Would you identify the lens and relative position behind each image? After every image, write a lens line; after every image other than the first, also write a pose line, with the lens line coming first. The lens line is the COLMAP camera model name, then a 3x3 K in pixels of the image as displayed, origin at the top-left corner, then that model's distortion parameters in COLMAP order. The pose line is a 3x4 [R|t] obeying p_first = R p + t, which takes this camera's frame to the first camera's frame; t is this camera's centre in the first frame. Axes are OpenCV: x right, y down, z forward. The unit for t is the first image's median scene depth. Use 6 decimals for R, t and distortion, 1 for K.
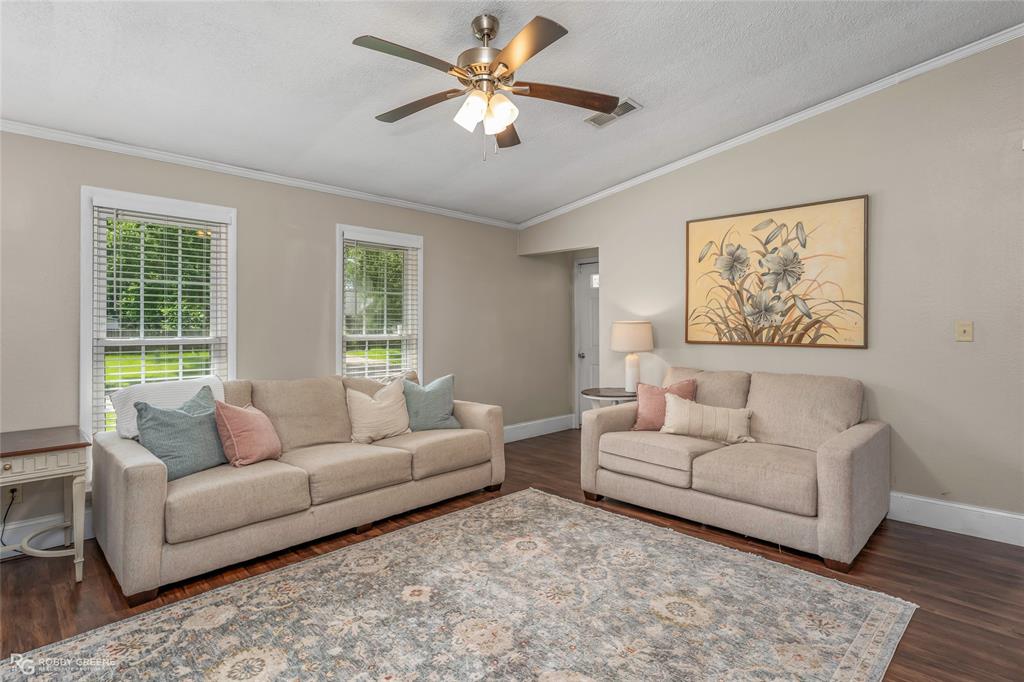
lens RADIAL K [[505.4, 0, 514.5], [0, 505.4, 331.9], [0, 0, 1]] dist [-0.000634, 0.000419]
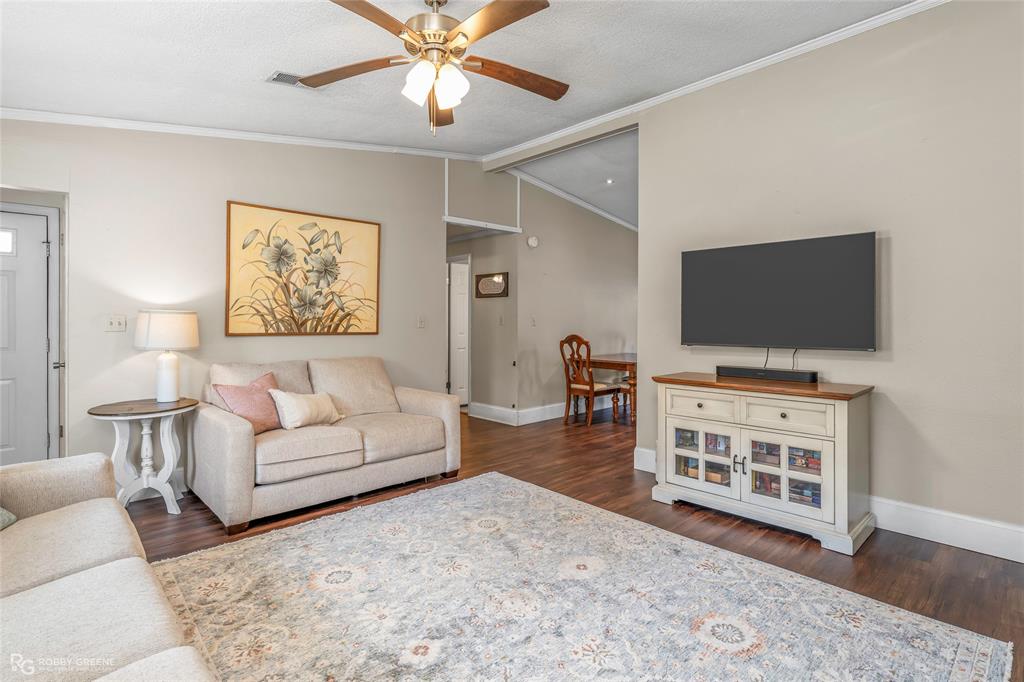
lens RADIAL K [[514.0, 0, 514.4], [0, 514.0, 322.4], [0, 0, 1]] dist [0.000496, 0.000288]
pose [[0.035257, -0.003070, 0.999374, -0.643148], [0.006950, 0.999972, 0.002827, -0.001016], [-0.999354, 0.006846, 0.035277, 0.528962]]
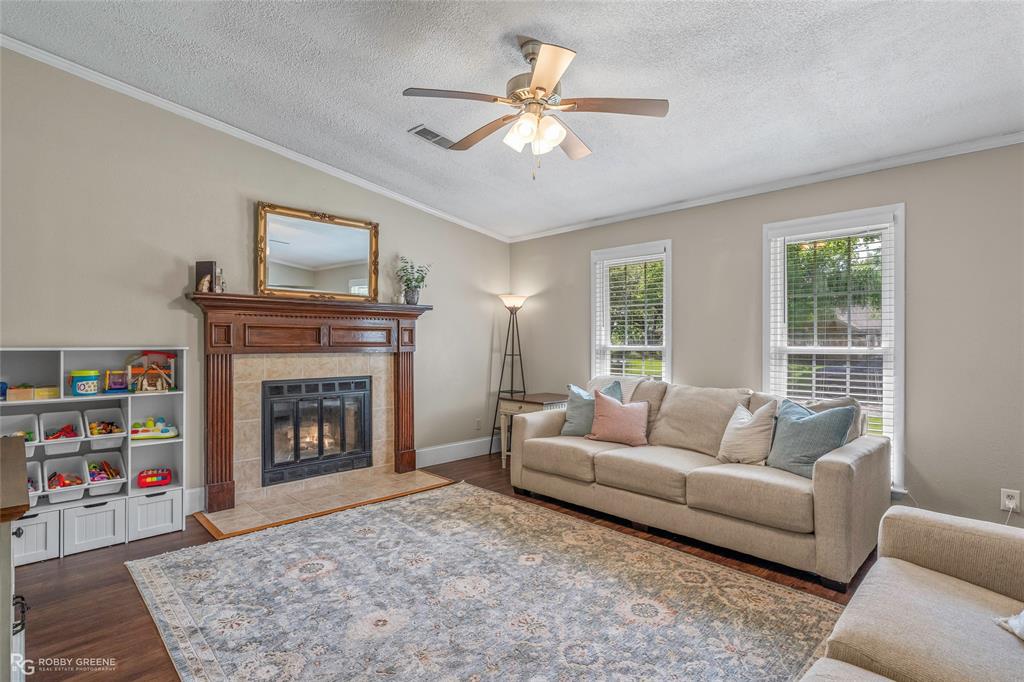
lens RADIAL K [[509.7, 0, 512.0], [0, 509.7, 341.0], [0, 0, 1]] dist [-0.000952, 0.000101]
pose [[-0.019044, 0.005036, -0.999806, 0.654678], [-0.007458, 0.999959, 0.005178, -0.005318], [0.999791, 0.007555, -0.019006, 0.628607]]
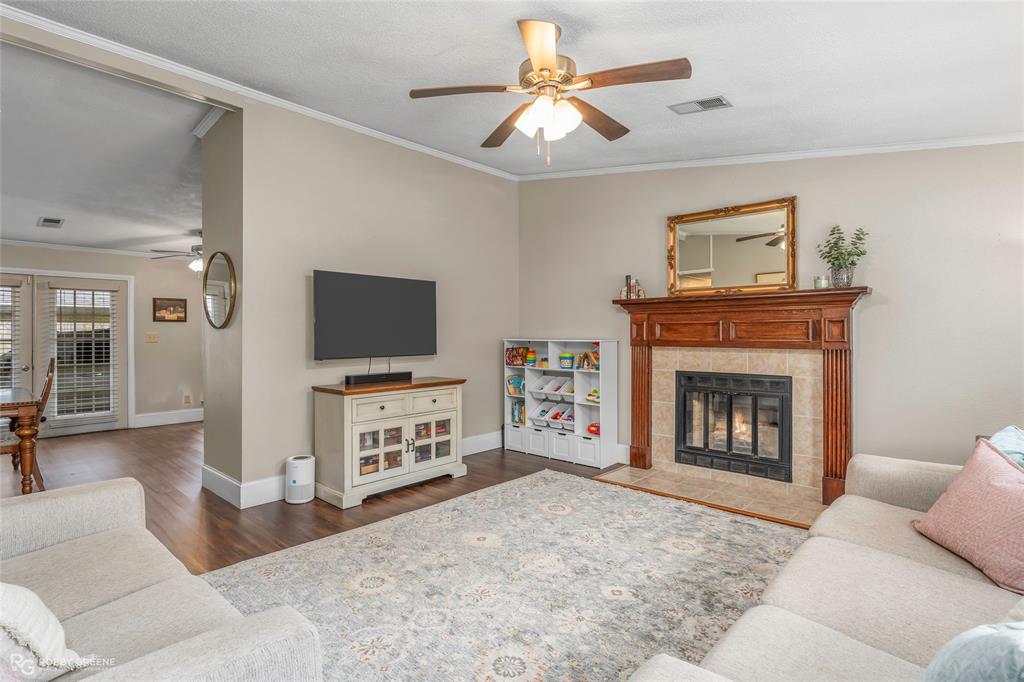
lens RADIAL K [[505.4, 0, 514.5], [0, 505.4, 331.9], [0, 0, 1]] dist [-0.000634, 0.000419]
pose [[-0.999225, 0.004125, -0.039150, 0.032192], [0.004176, 0.999991, -0.001241, -0.005484], [0.039144, -0.001404, -0.999233, 1.295953]]
